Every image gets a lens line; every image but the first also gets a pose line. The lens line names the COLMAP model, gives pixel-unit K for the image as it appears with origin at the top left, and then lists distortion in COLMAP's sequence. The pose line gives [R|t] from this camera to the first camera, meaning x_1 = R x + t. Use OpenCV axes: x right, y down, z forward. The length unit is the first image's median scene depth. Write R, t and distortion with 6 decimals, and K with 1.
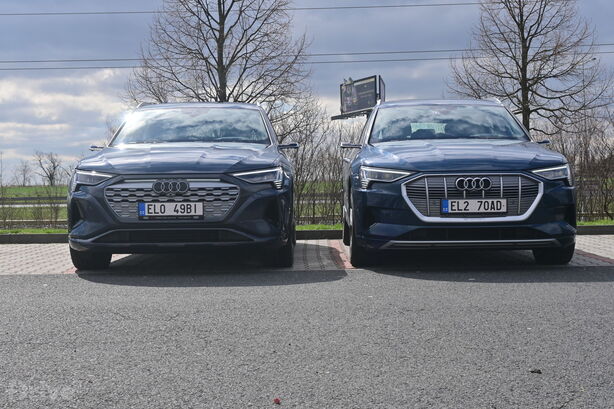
lens RADIAL K [[1017.2, 0, 305.2], [0, 1017.2, 202.1], [0, 0, 1]] dist [0.078064, 0.000000]
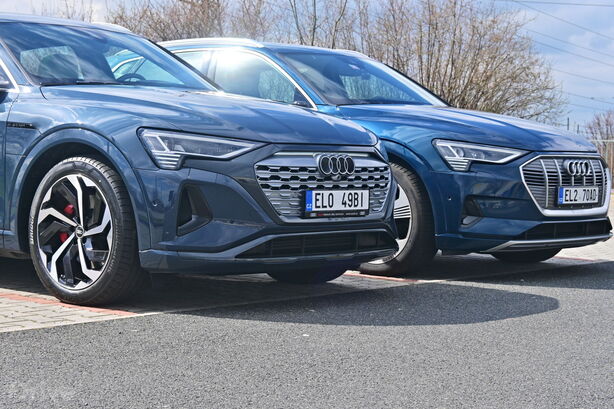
lens RADIAL K [[1320.4, 0, 301.8], [0, 1320.4, 205.9], [0, 0, 1]] dist [0.094065, 0.000000]
pose [[0.648712, -0.006008, 0.761010, -0.767581], [-0.015027, 0.999673, 0.020702, -0.006406], [-0.760885, -0.024865, 0.648410, 0.485954]]
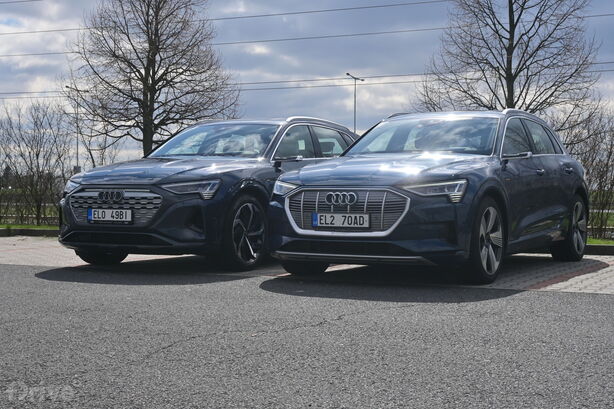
lens RADIAL K [[1017.2, 0, 304.7], [0, 1017.2, 205.1], [0, 0, 1]] dist [0.078064, 0.000000]
pose [[0.870005, 0.023706, -0.492473, 0.630188], [-0.025405, 0.999672, 0.003240, -0.013723], [0.492389, 0.009692, 0.870321, 0.100924]]
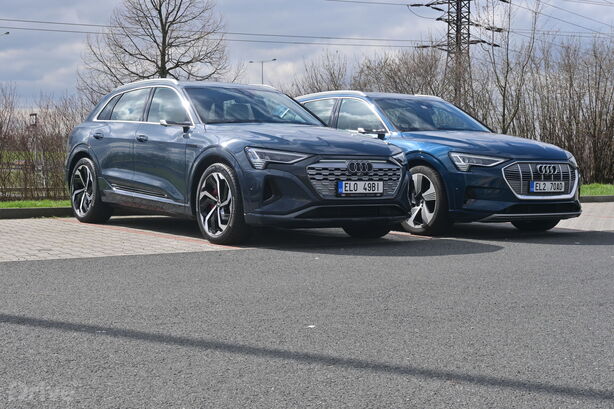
lens RADIAL K [[1017.2, 0, 311.7], [0, 1017.2, 203.3], [0, 0, 1]] dist [0.078064, 0.000000]
pose [[0.806563, -0.000967, 0.591148, -0.826185], [-0.015181, 0.999635, 0.022347, 0.000401], [-0.590954, -0.026998, 0.806253, 0.140763]]
